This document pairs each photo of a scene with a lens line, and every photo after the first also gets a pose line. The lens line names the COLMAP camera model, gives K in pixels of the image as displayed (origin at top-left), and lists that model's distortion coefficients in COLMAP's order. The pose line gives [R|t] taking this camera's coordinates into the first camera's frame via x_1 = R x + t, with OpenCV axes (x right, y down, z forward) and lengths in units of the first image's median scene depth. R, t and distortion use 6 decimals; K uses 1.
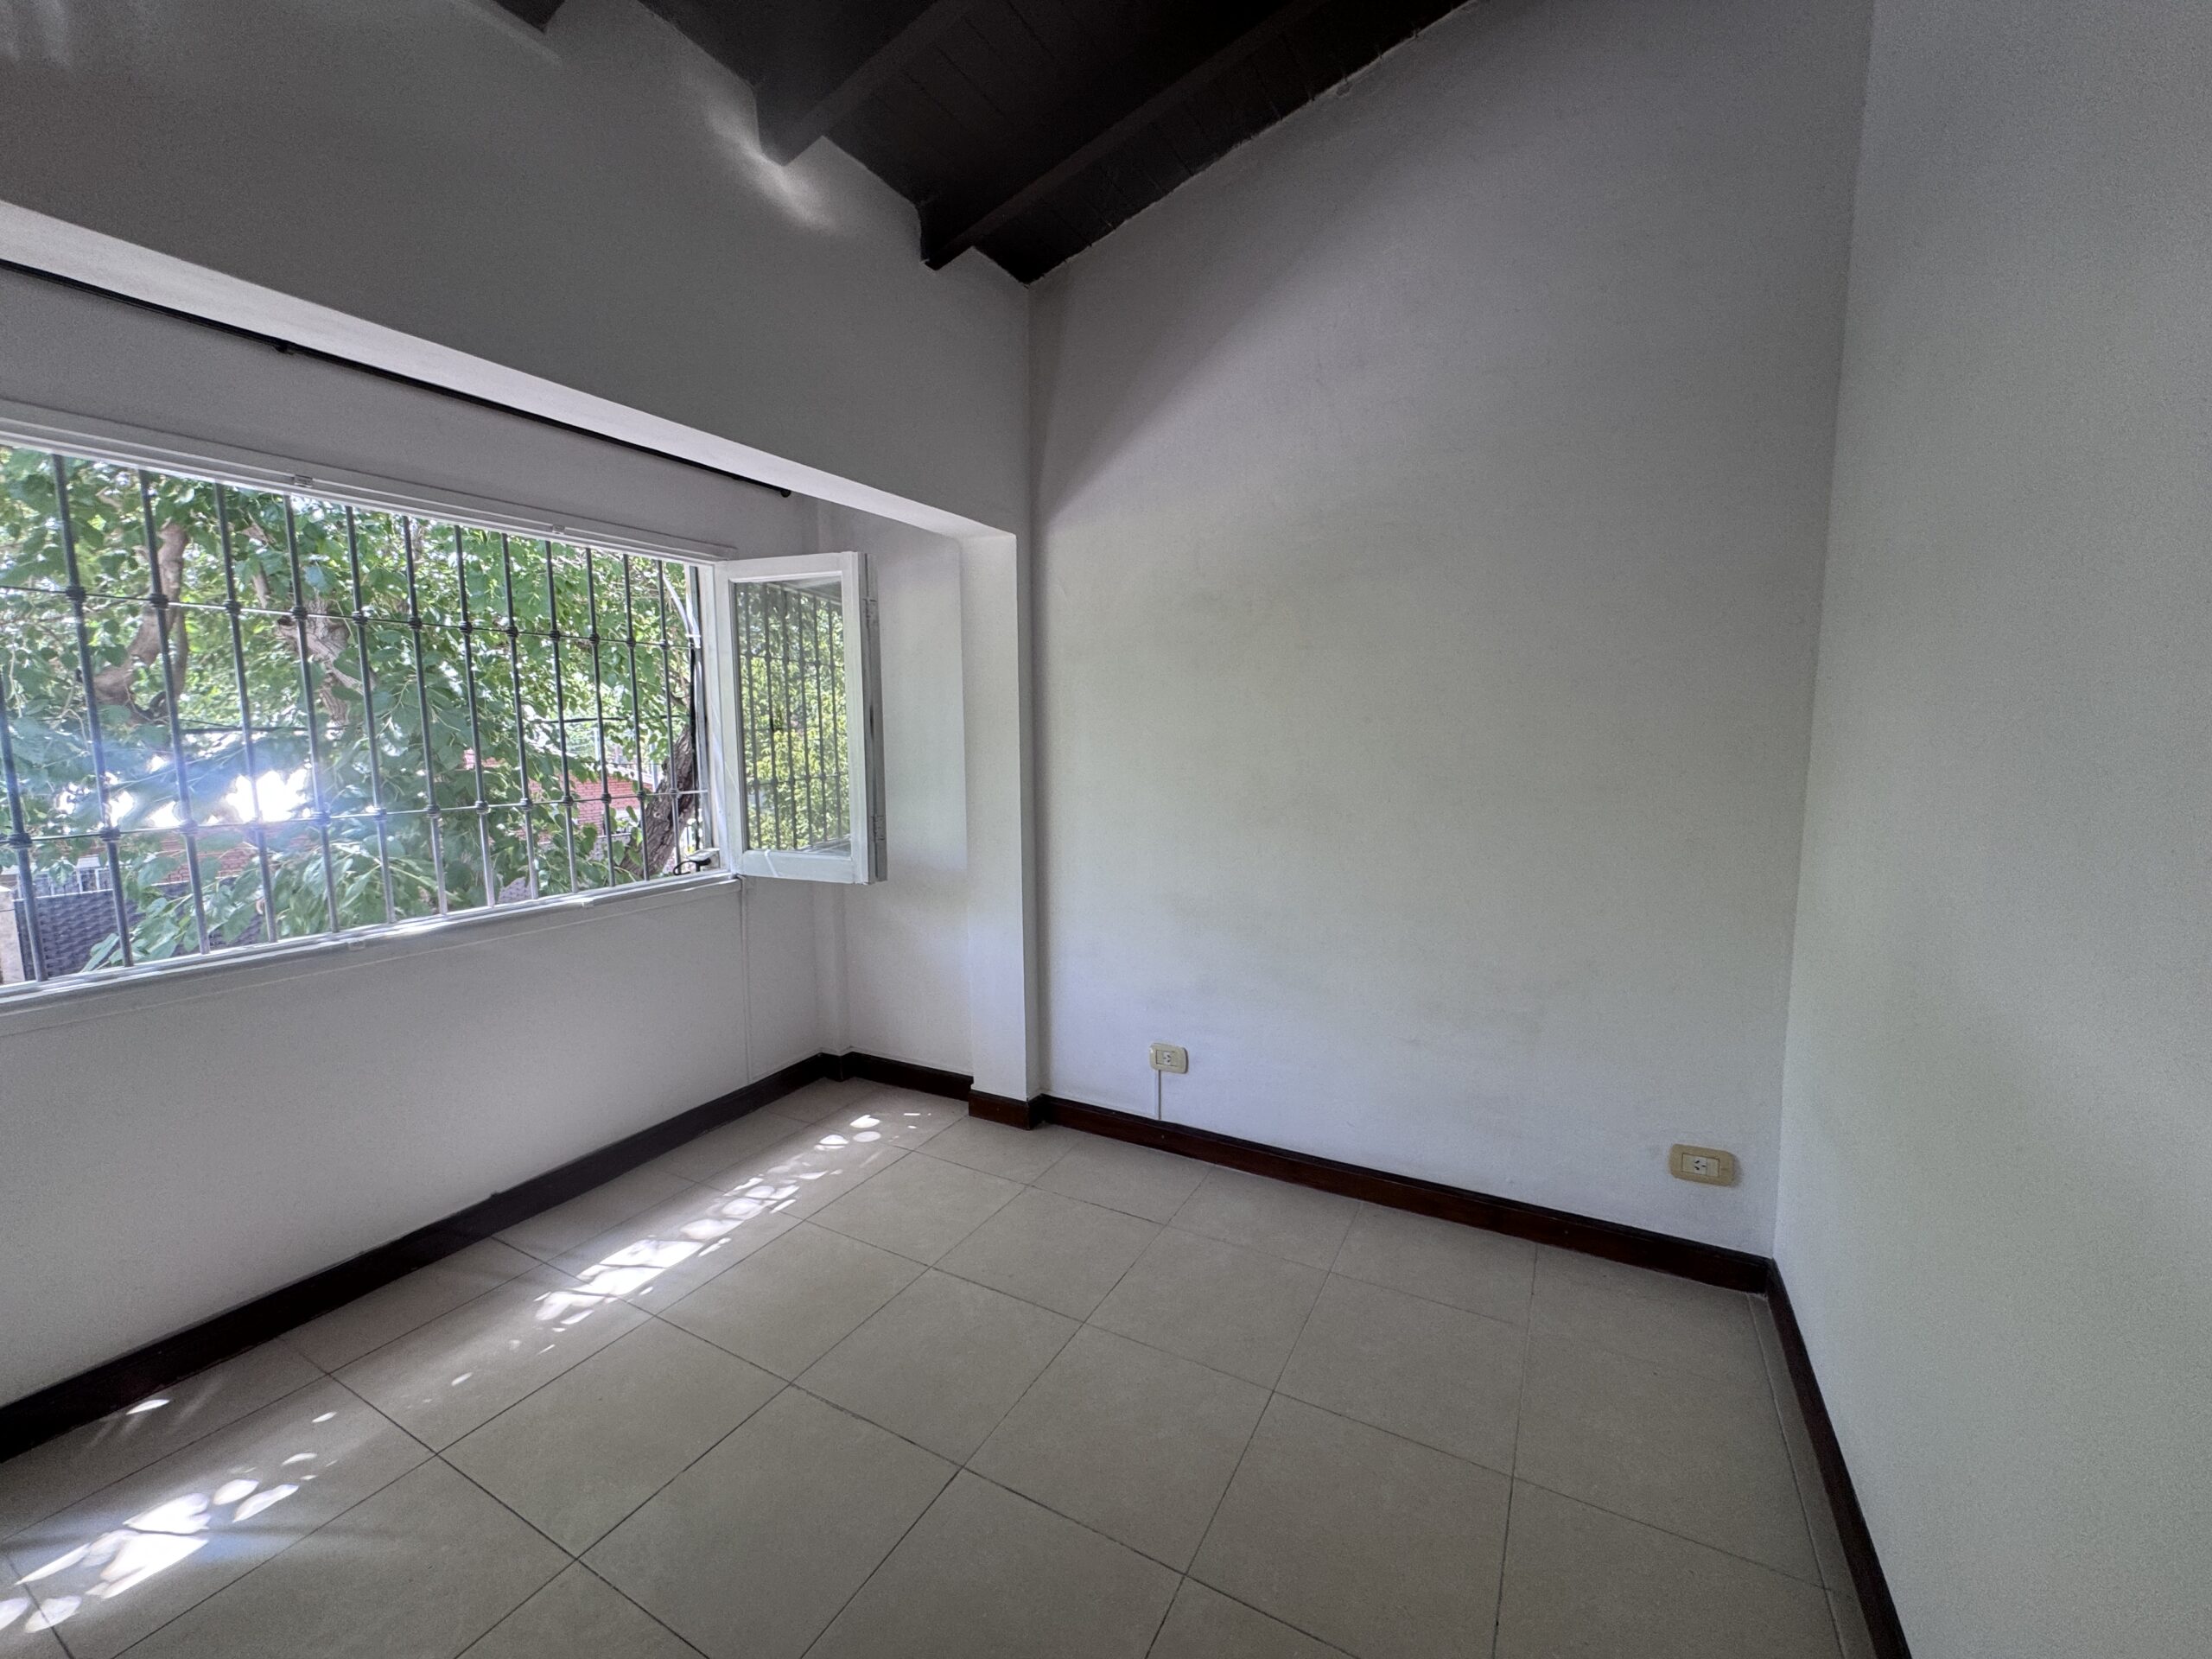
lens RADIAL K [[889.4, 0, 1103.1], [0, 889.4, 834.8], [0, 0, 1]] dist [-0.001800, 0.000029]
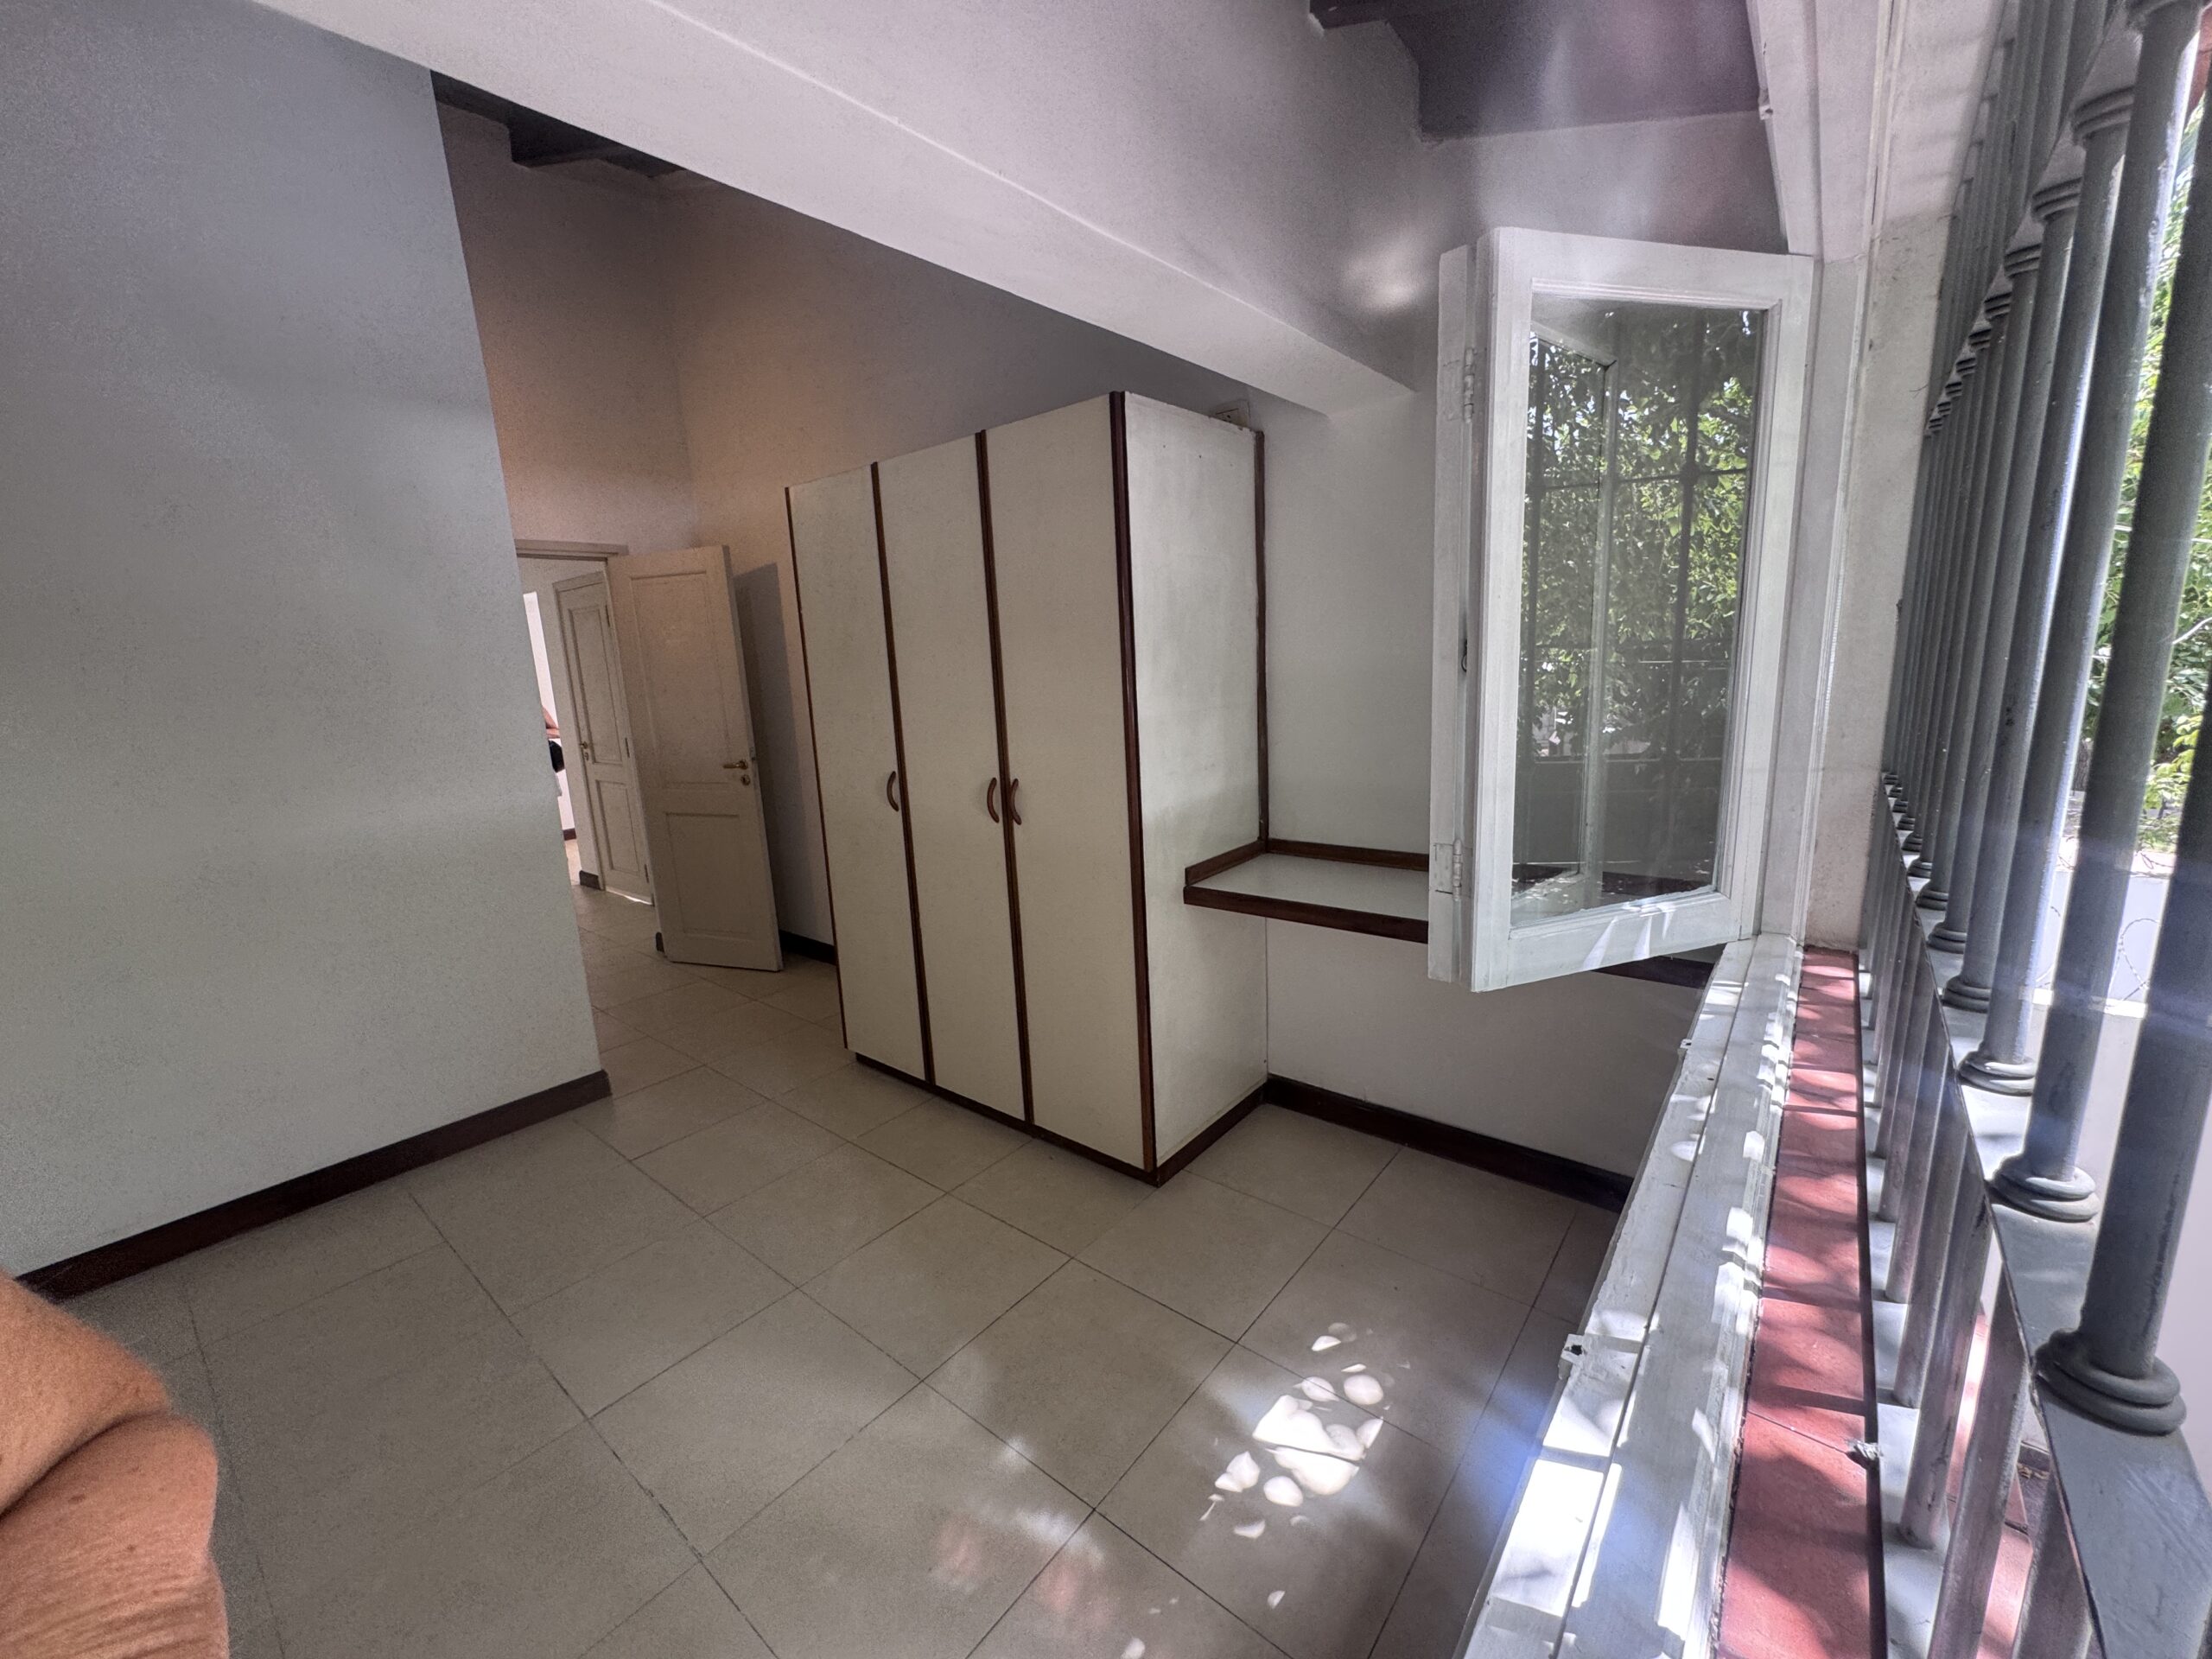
lens RADIAL K [[889.4, 0, 1103.1], [0, 889.4, 834.8], [0, 0, 1]] dist [-0.001800, 0.000029]
pose [[-0.979344, 0.019980, 0.201211, -0.680384], [0.082014, 0.948827, 0.304962, -0.149023], [-0.184821, 0.315164, -0.930867, 1.154045]]
